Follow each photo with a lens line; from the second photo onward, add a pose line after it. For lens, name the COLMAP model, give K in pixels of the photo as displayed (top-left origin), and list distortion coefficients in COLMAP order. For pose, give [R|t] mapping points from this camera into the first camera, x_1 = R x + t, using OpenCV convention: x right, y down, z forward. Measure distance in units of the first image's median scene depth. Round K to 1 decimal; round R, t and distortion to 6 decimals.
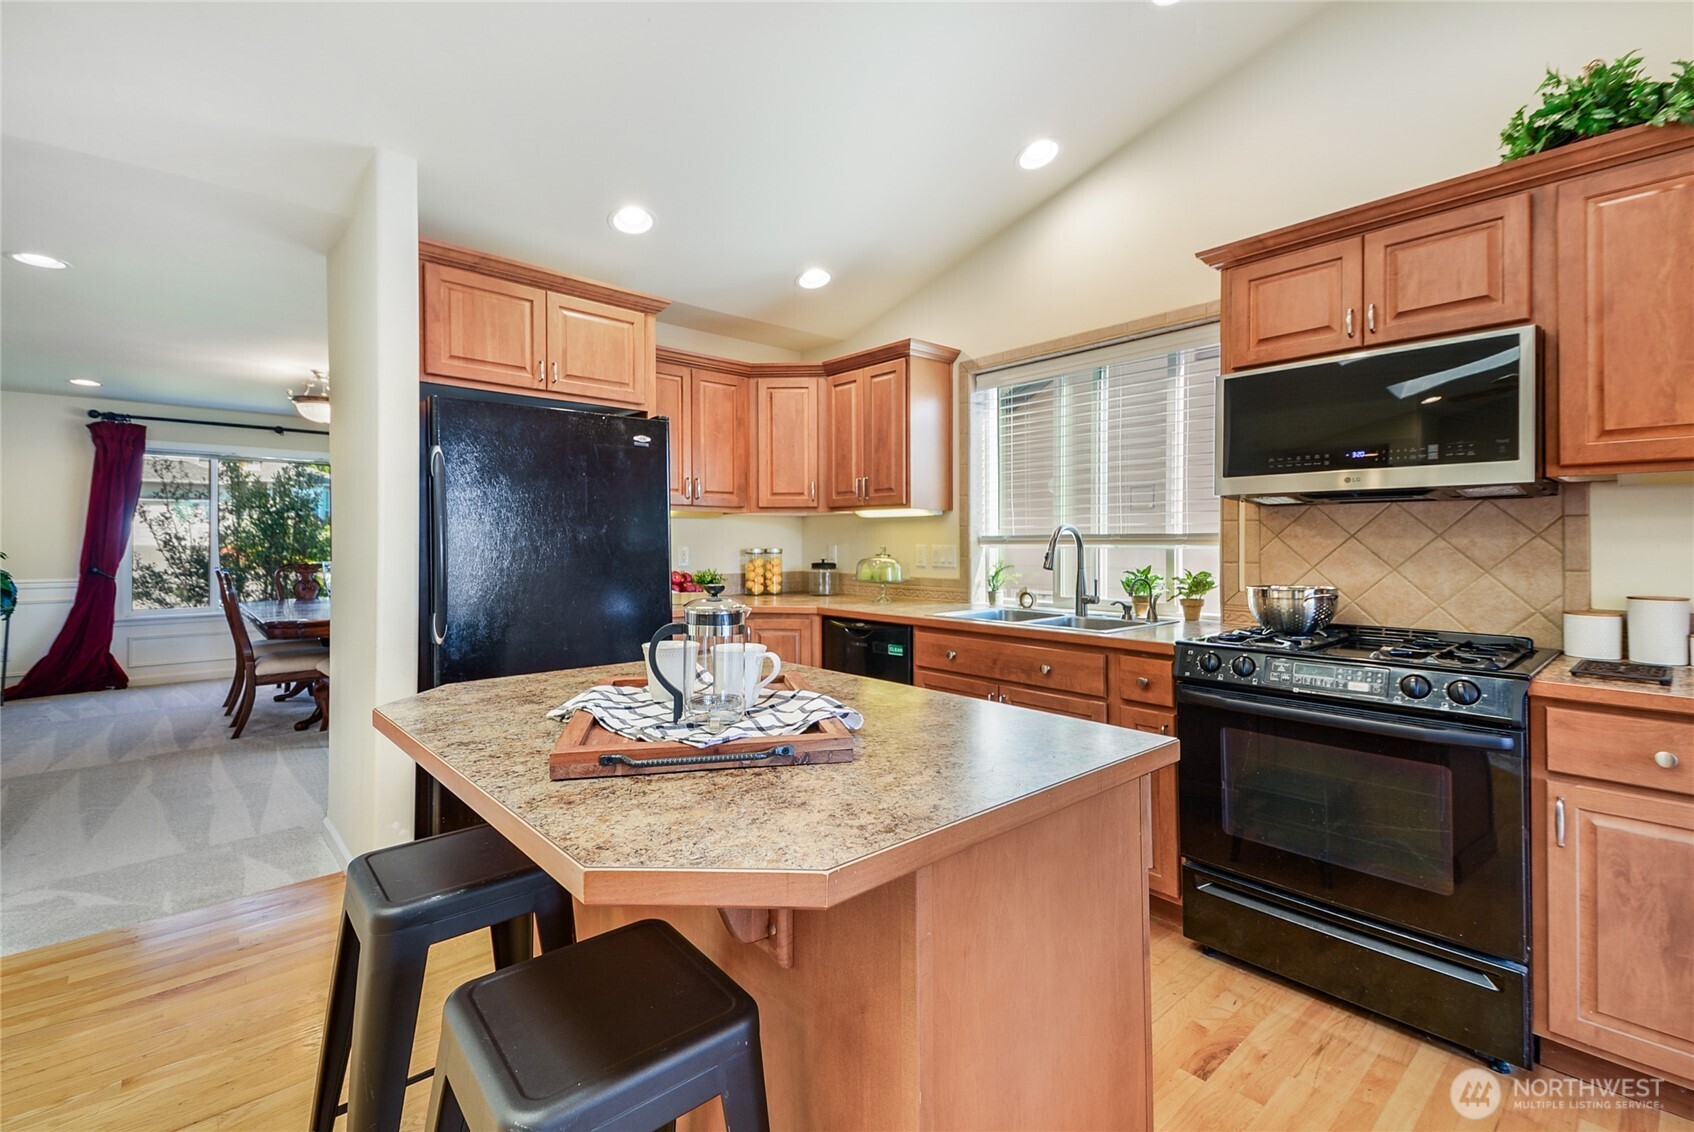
lens RADIAL K [[735.4, 0, 842.6], [0, 735.4, 540.3], [0, 0, 1]] dist [0.064354, -0.024751]
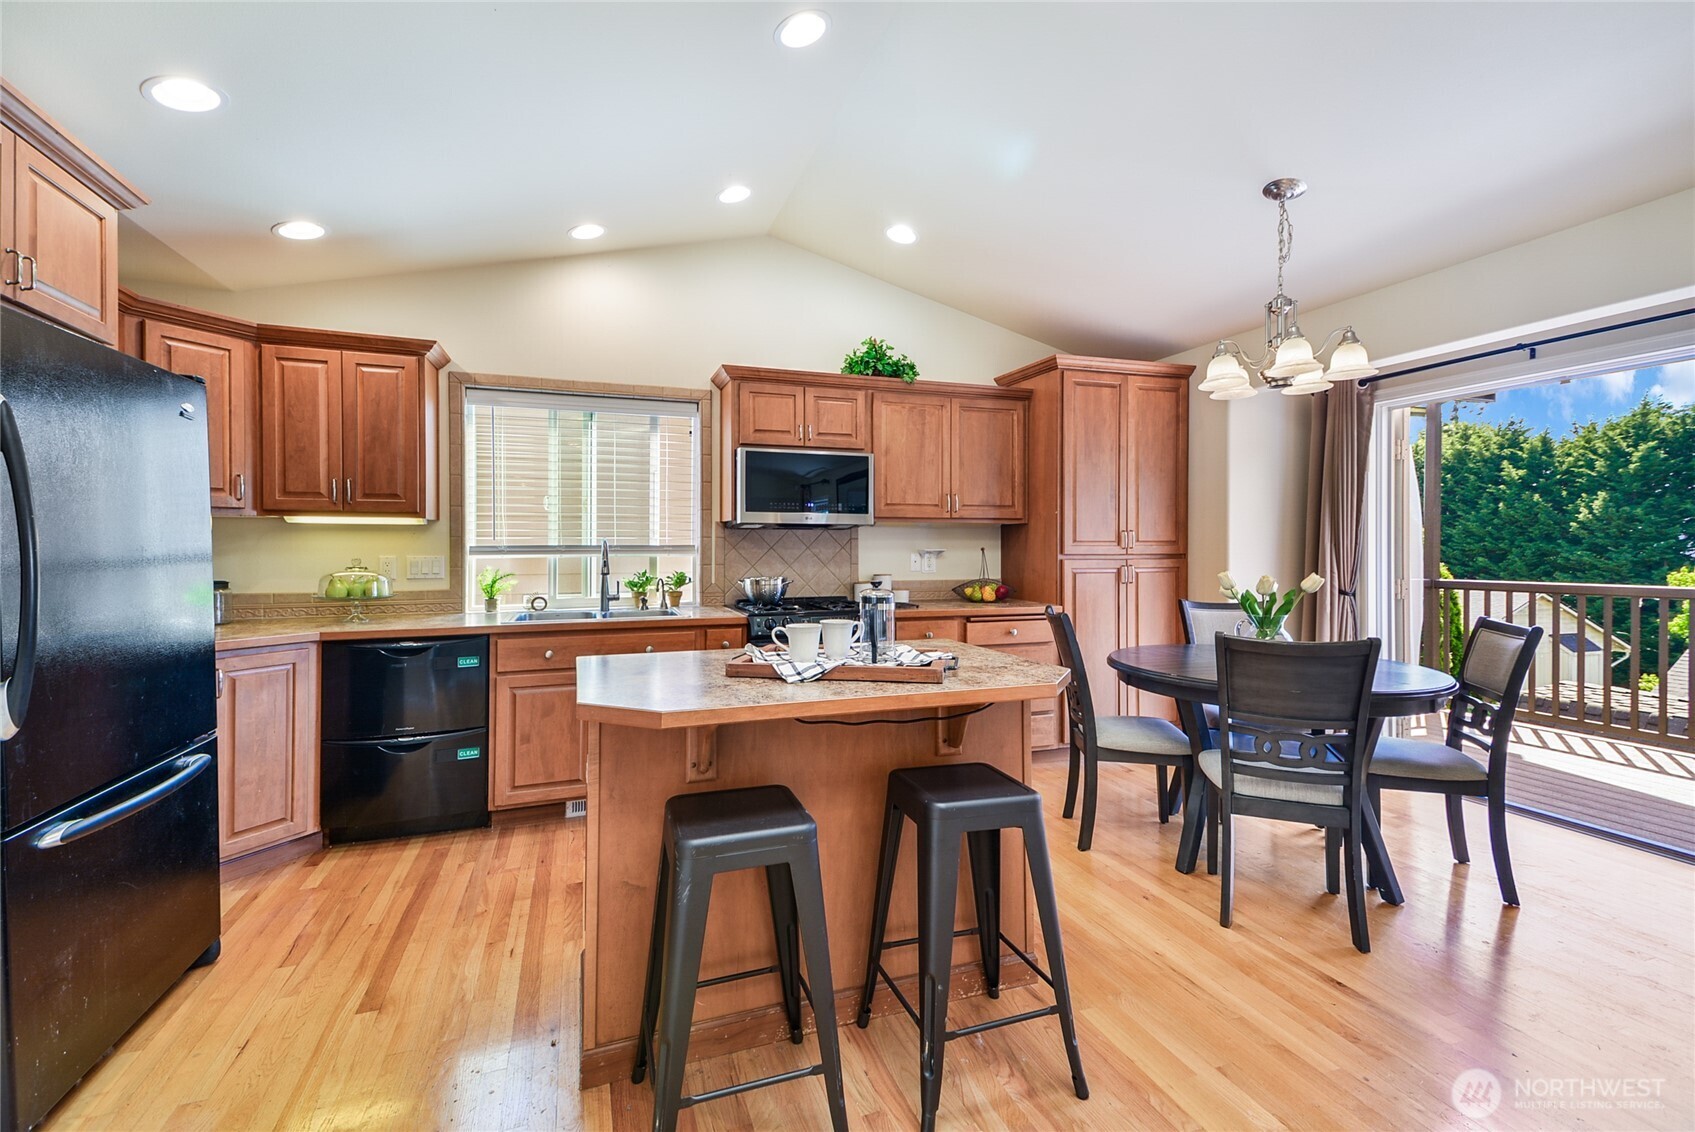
lens RADIAL K [[736.9, 0, 836.0], [0, 736.9, 548.8], [0, 0, 1]] dist [0.065830, -0.024140]
pose [[0.392201, -0.002483, 0.919876, -1.083902], [-0.000333, 0.999996, 0.002842, -0.010732], [-0.919880, -0.001421, 0.392198, 0.244490]]
